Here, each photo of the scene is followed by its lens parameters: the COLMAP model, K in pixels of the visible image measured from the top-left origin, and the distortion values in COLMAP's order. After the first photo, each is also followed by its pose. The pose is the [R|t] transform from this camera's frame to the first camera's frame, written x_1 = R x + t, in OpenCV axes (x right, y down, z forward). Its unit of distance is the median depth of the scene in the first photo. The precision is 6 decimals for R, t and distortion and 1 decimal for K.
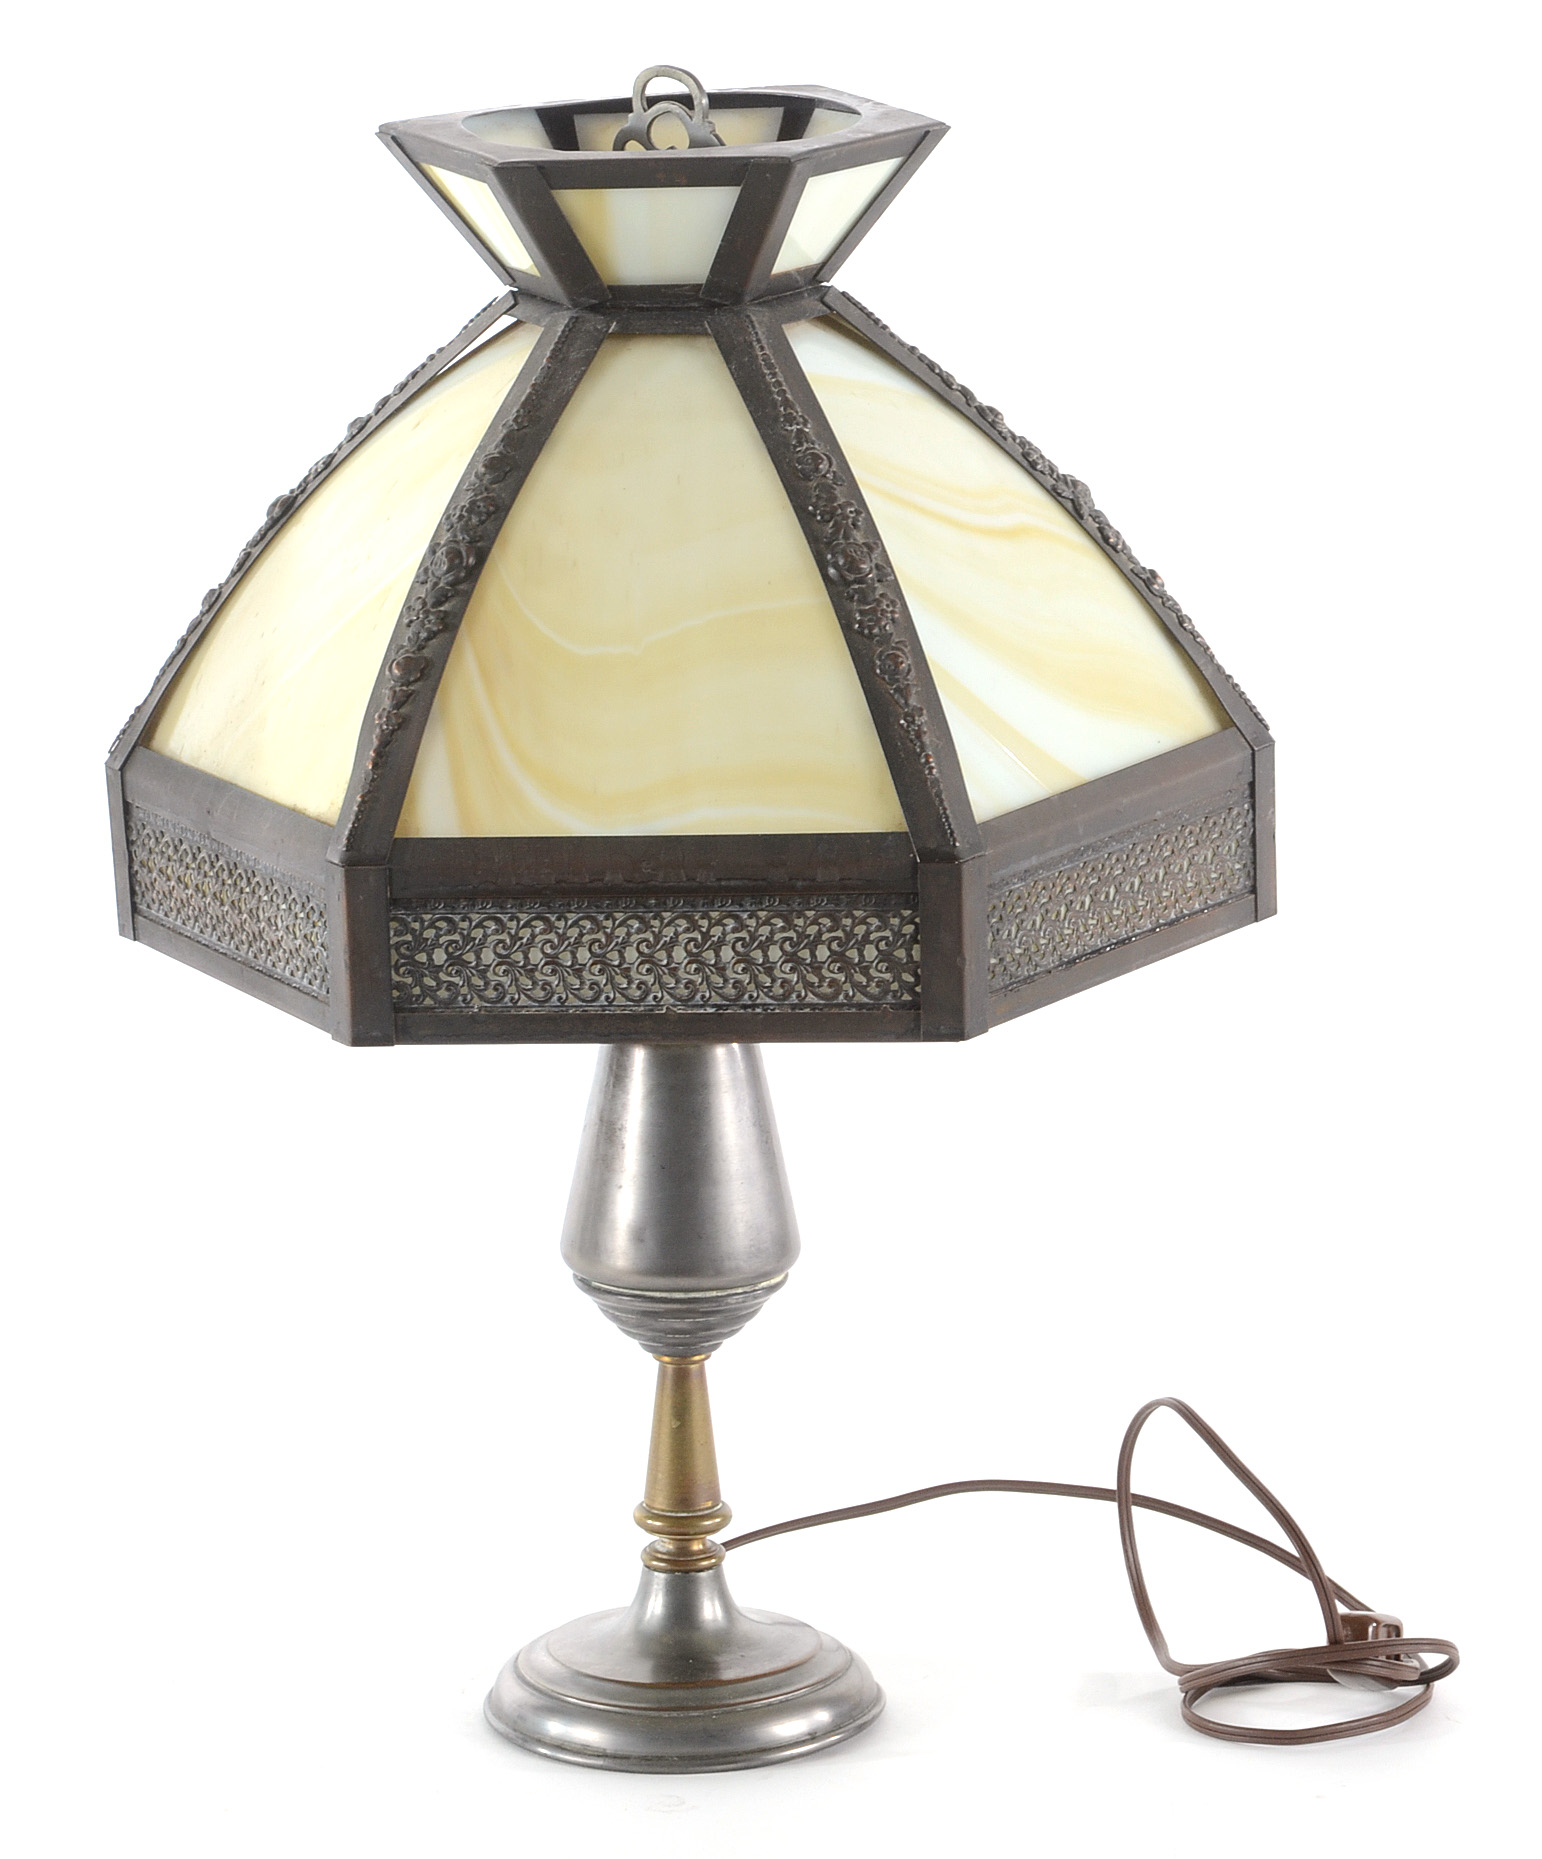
lens RADIAL K [[8604.7, 0, 778.9], [0, 8604.7, 1005.5], [0, 0, 1]] dist [1.044279, 8.385708]
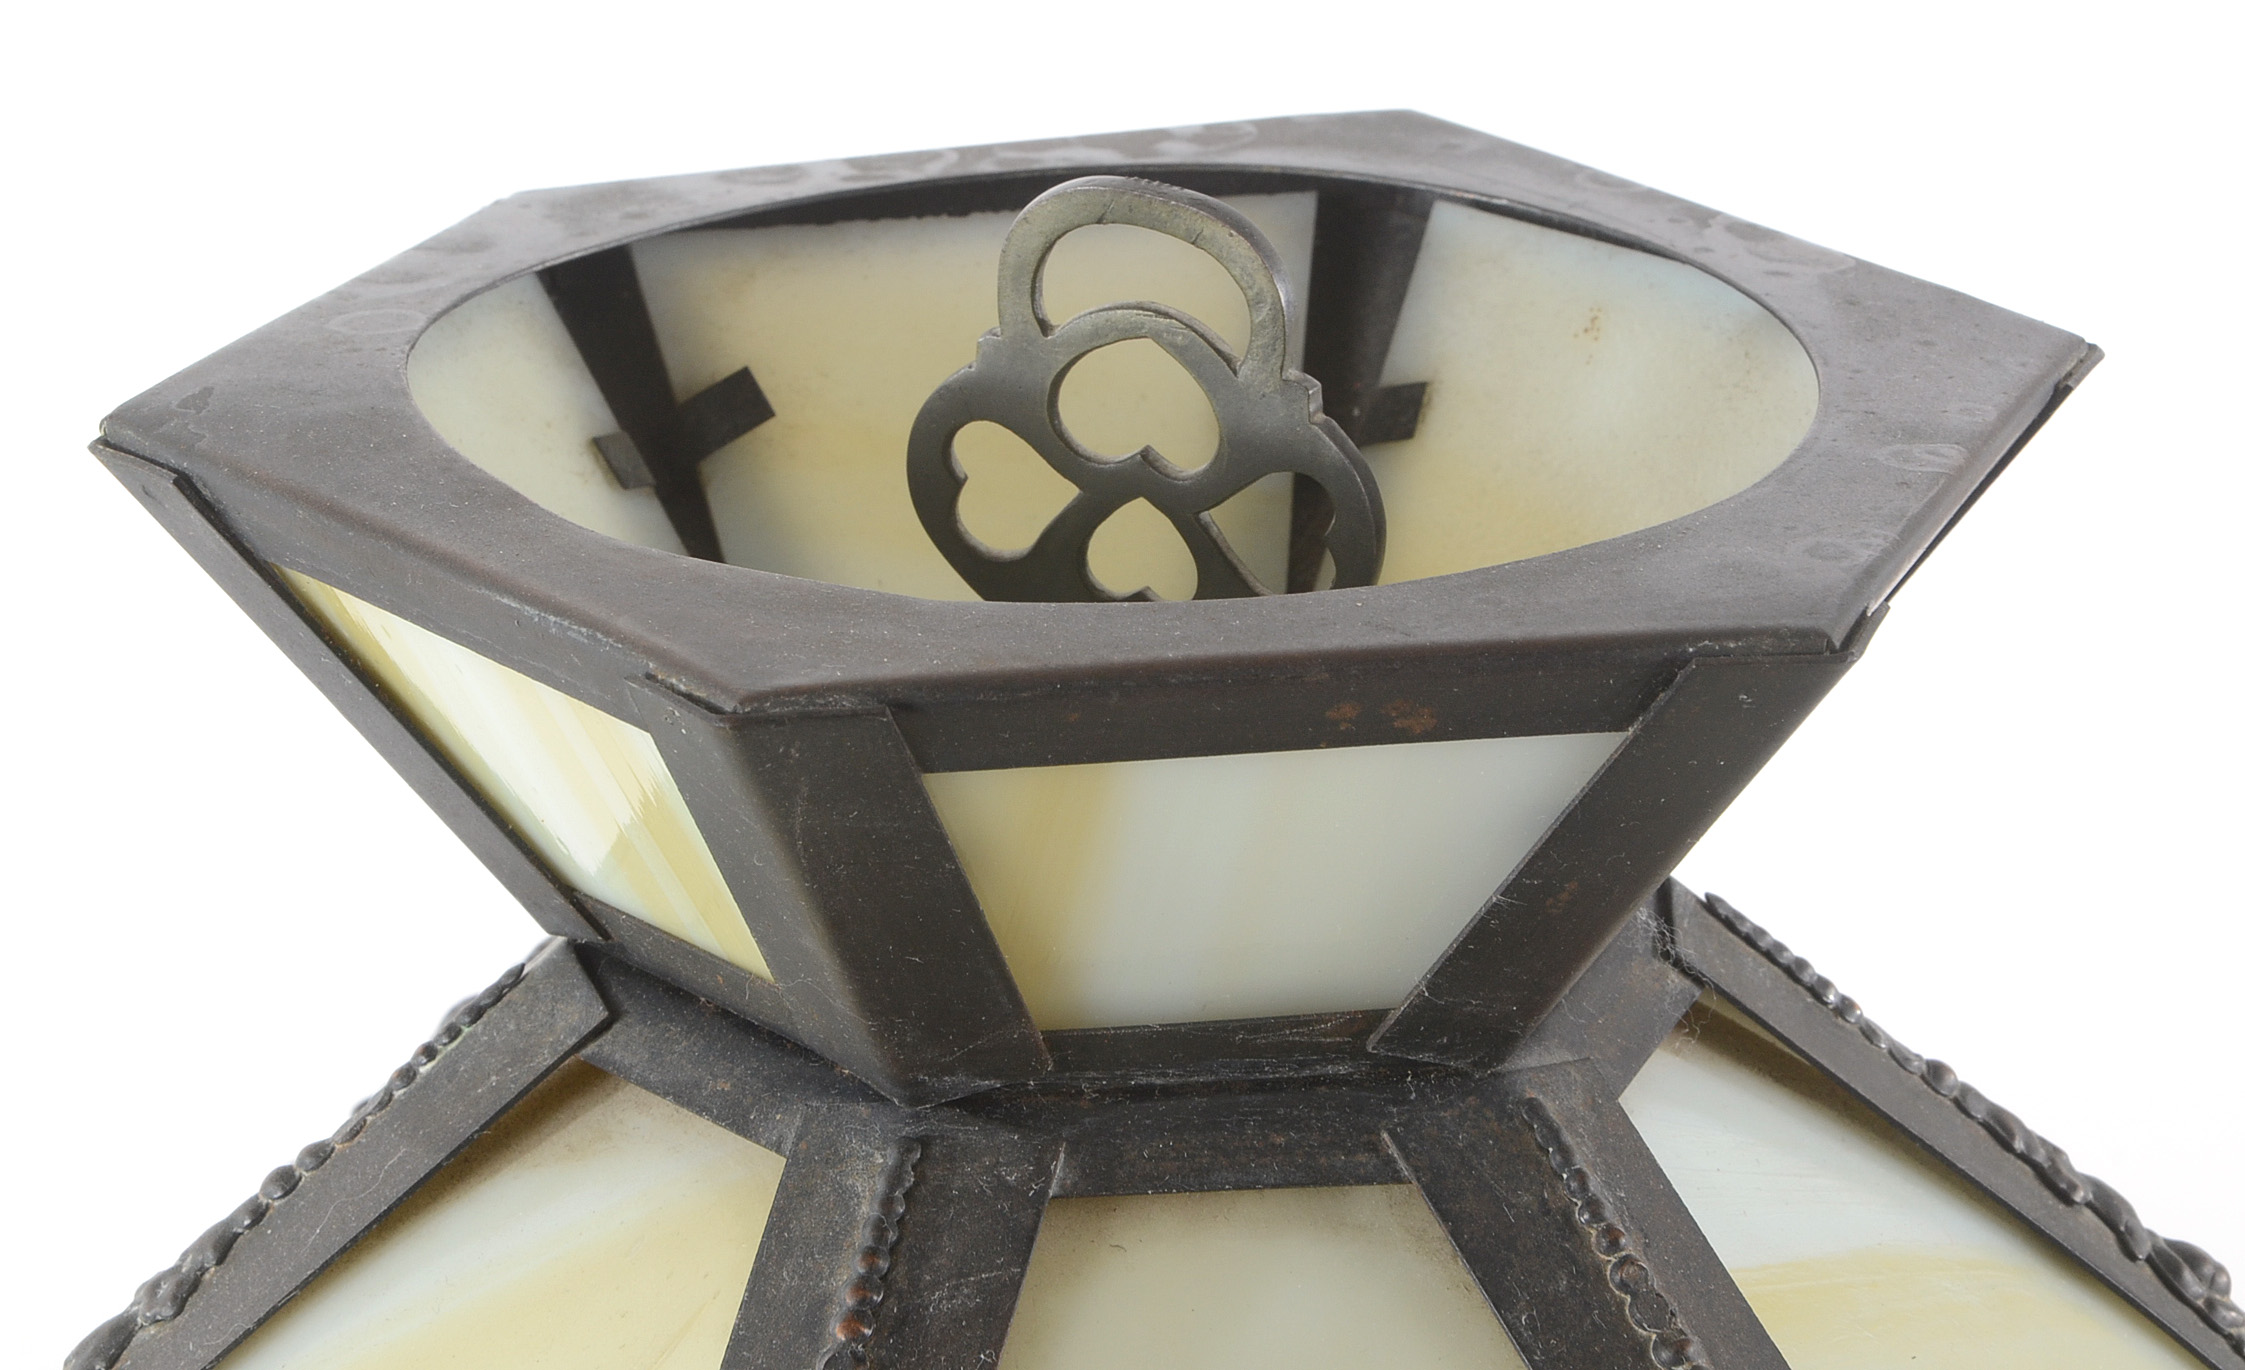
lens RADIAL K [[8766.6, 0, 1122.5], [0, 8766.6, 685.0], [0, 0, 1]] dist [0.802865, 0.452902]
pose [[0.976190, -0.045603, 0.212069, -0.077495], [0.027557, 0.995802, 0.087284, -0.120933], [-0.215159, -0.079361, 0.973349, 0.748212]]
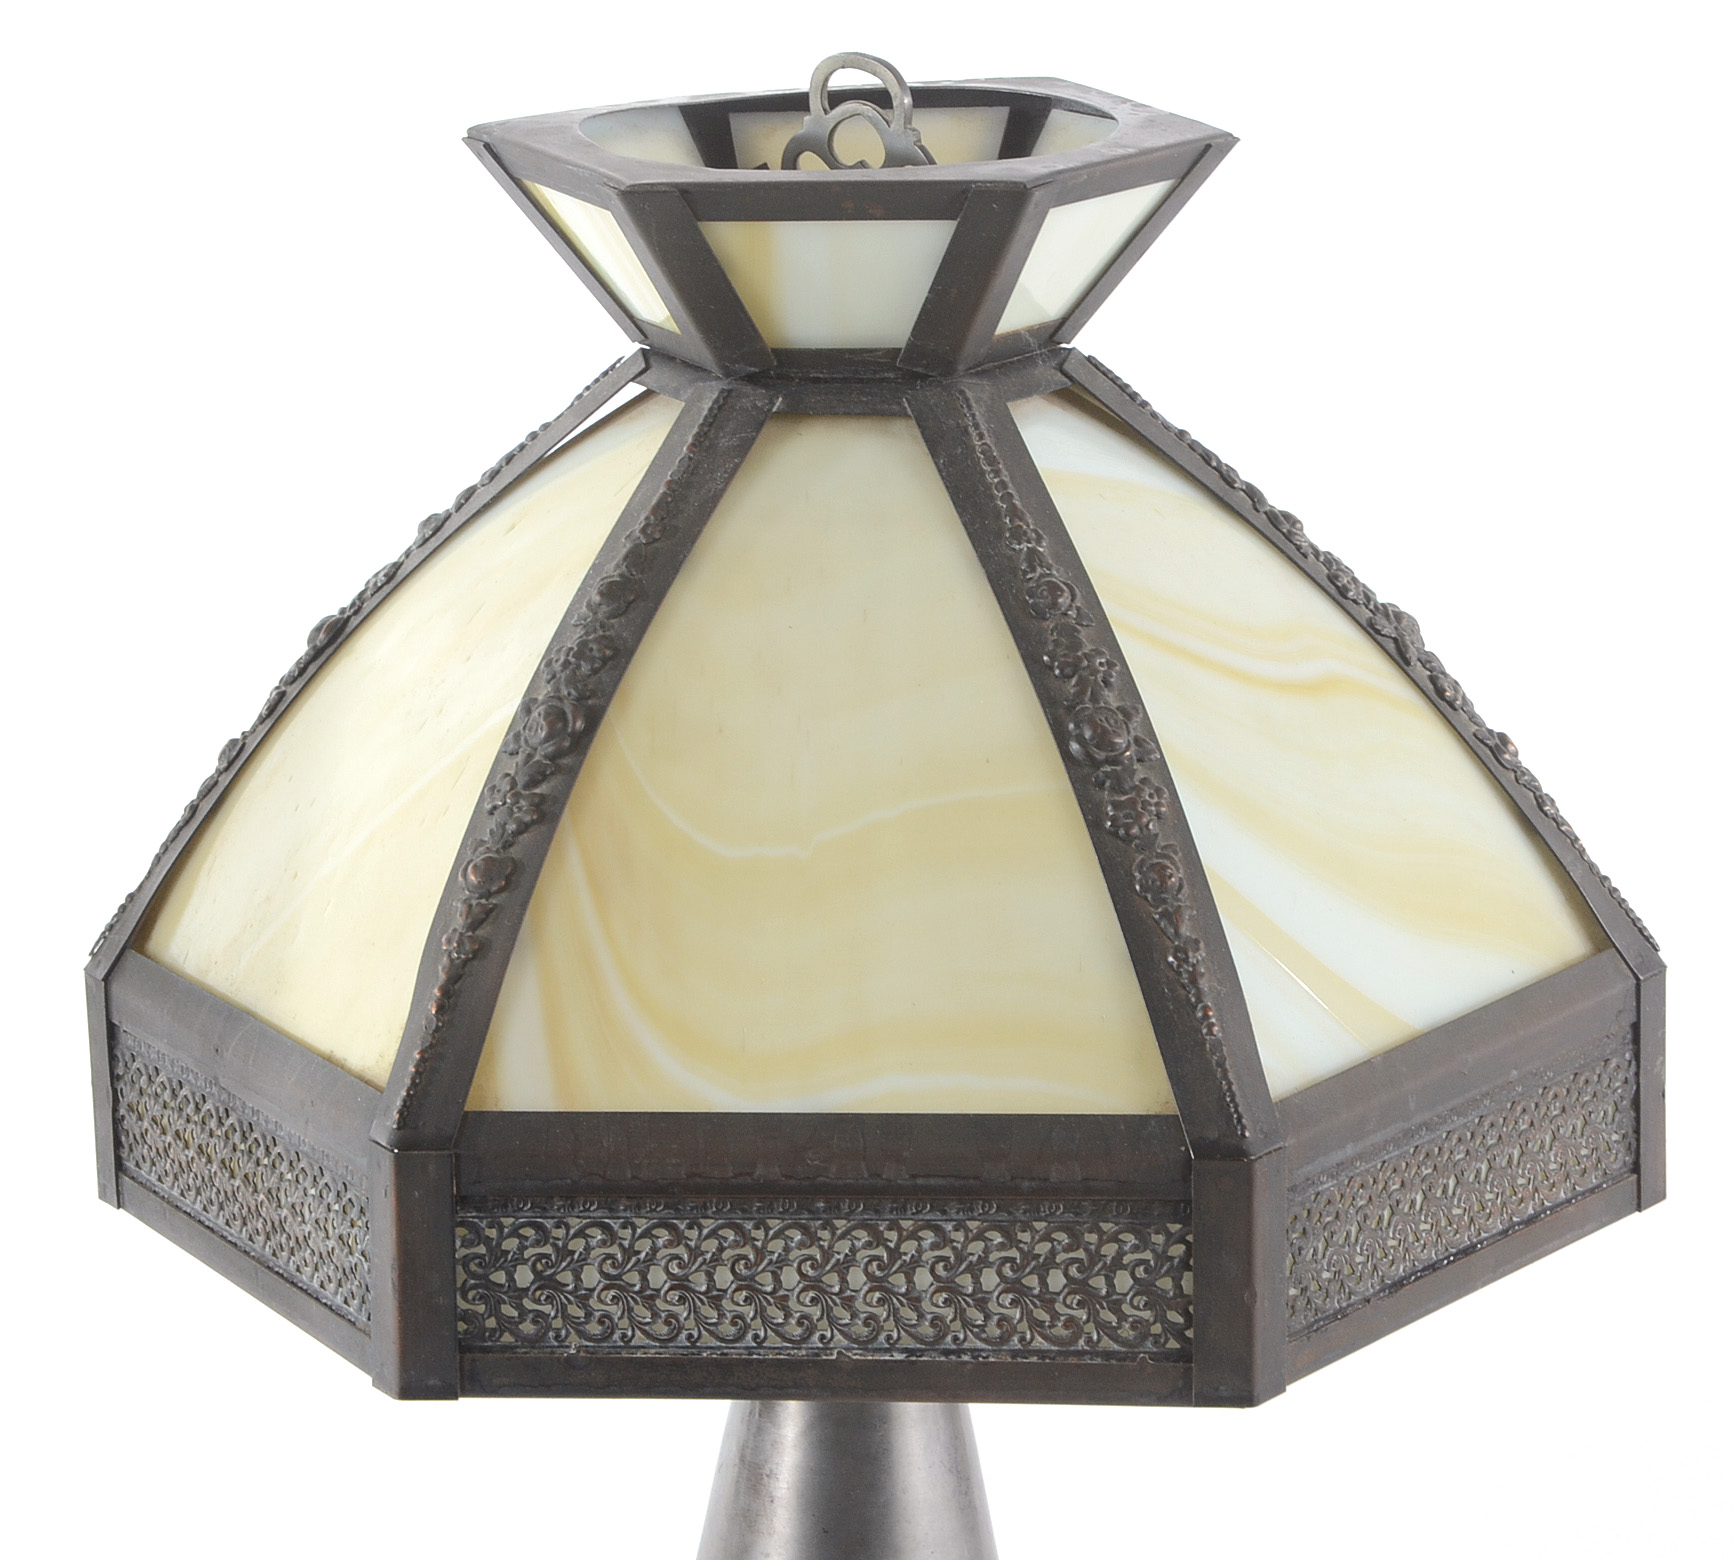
lens RADIAL K [[8022.4, 0, 829.0], [0, 8022.4, 777.7], [0, 0, 1]] dist [0.956420, -0.683057]
pose [[0.999850, 0.015195, -0.008276, -0.008938], [-0.015269, 0.999843, -0.008936, -0.041571], [0.008139, 0.009061, 0.999926, 0.325687]]
